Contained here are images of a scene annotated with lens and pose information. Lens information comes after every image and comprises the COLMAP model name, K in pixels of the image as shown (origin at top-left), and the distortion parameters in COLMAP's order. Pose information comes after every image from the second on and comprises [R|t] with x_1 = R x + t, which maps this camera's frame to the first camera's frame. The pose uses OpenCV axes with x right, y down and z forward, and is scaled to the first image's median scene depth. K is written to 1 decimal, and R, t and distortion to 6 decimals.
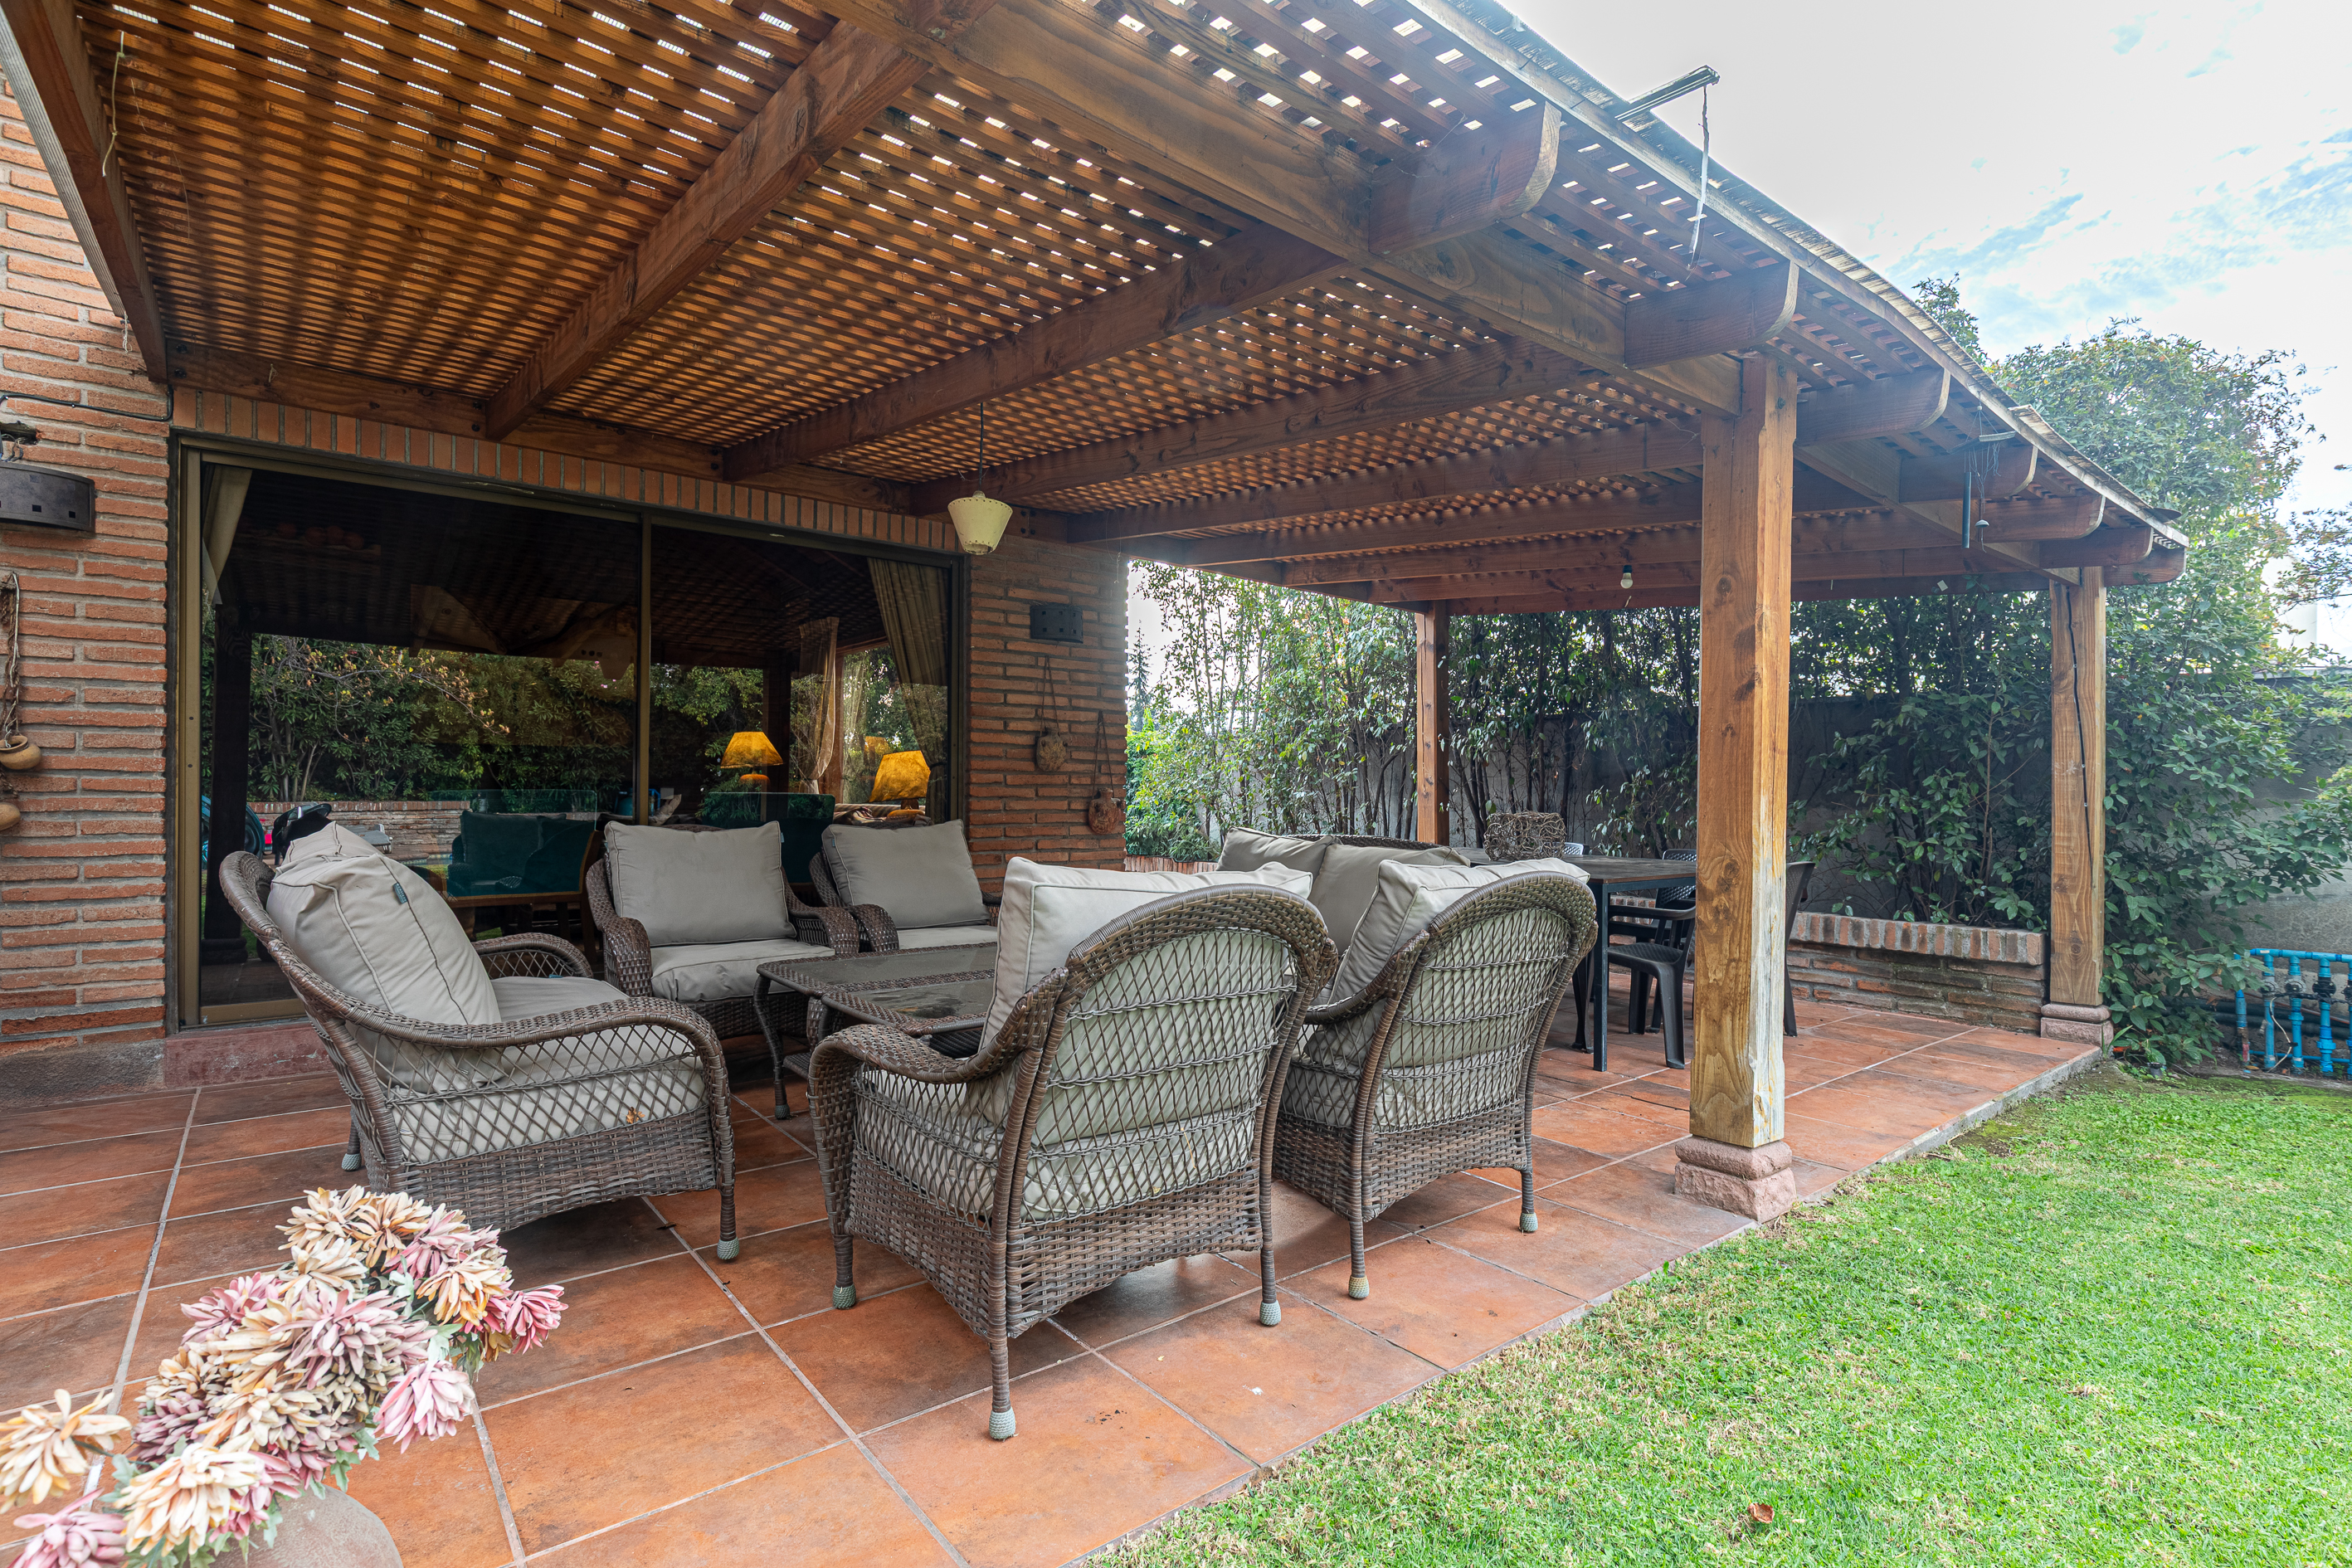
lens RADIAL K [[1122.8, 0, 1177.7], [0, 1122.8, 790.3], [0, 0, 1]] dist [0.001279, -0.000307]
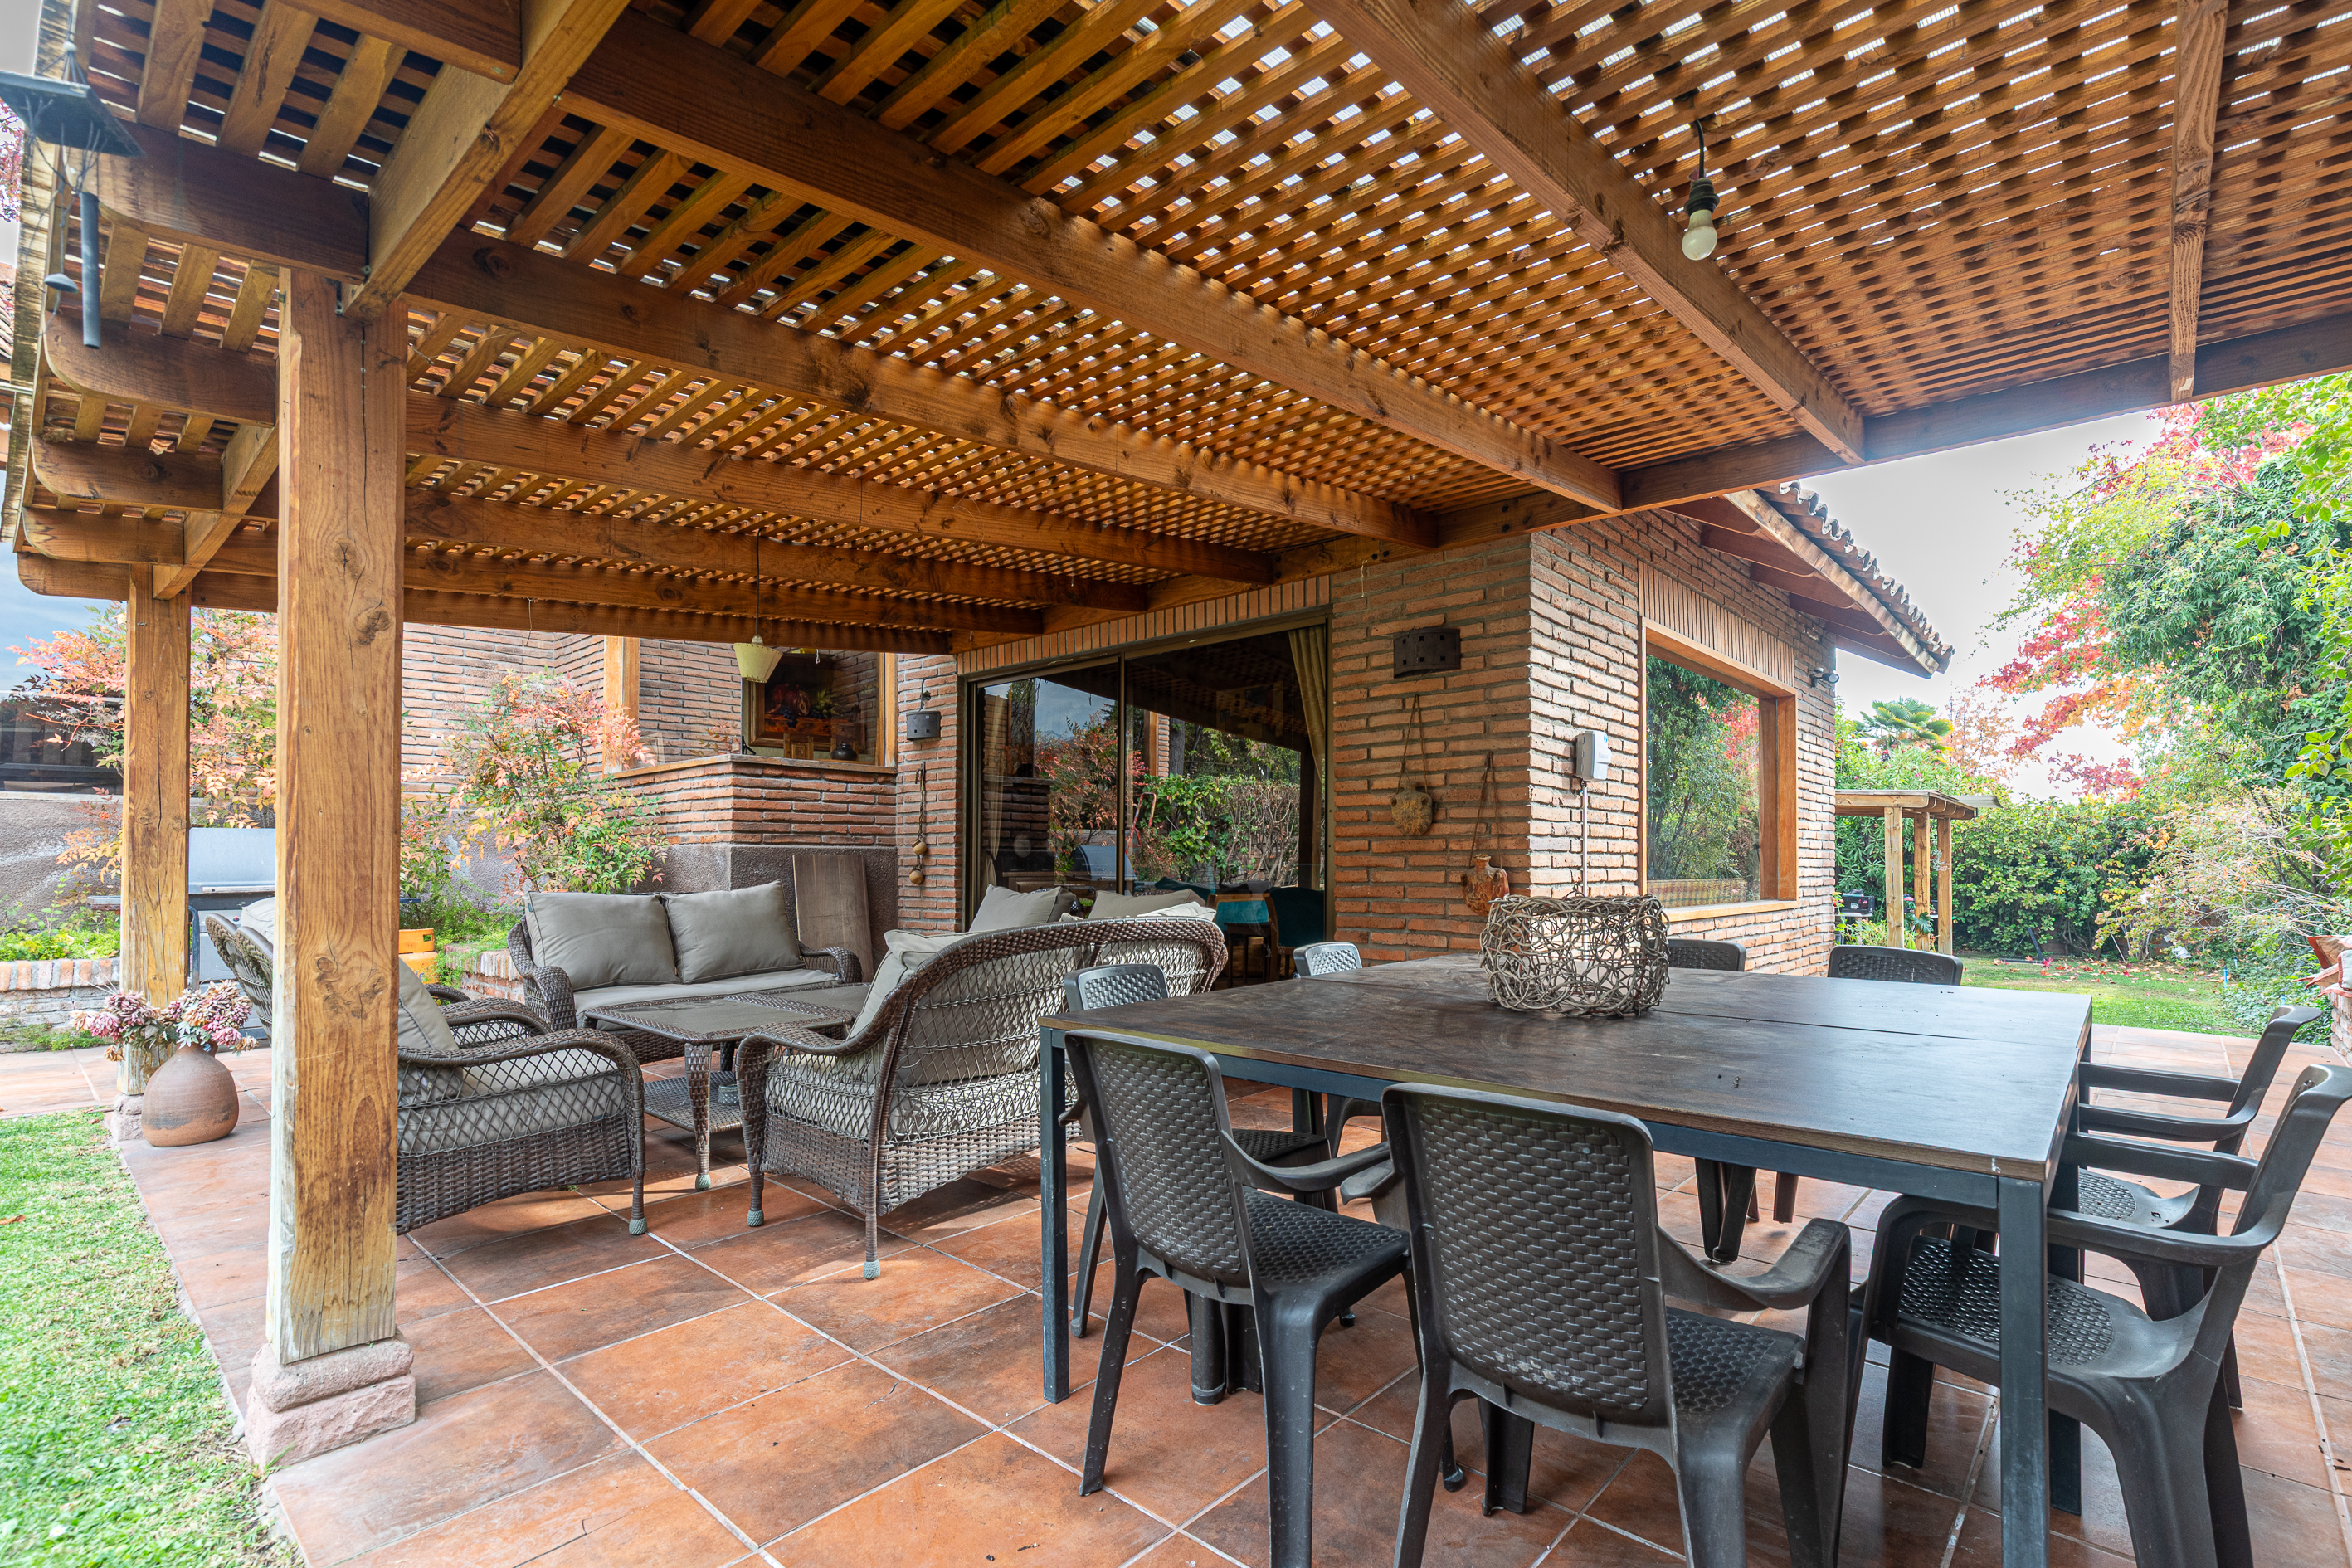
lens RADIAL K [[1088.1, 0, 1214.7], [0, 1088.1, 860.2], [0, 0, 1]] dist [0.009310, -0.000065]
pose [[0.167508, -0.009297, -0.985827, 0.647417], [0.005867, 0.999947, -0.008433, 0.007074], [0.985853, -0.004371, 0.167554, 0.728479]]
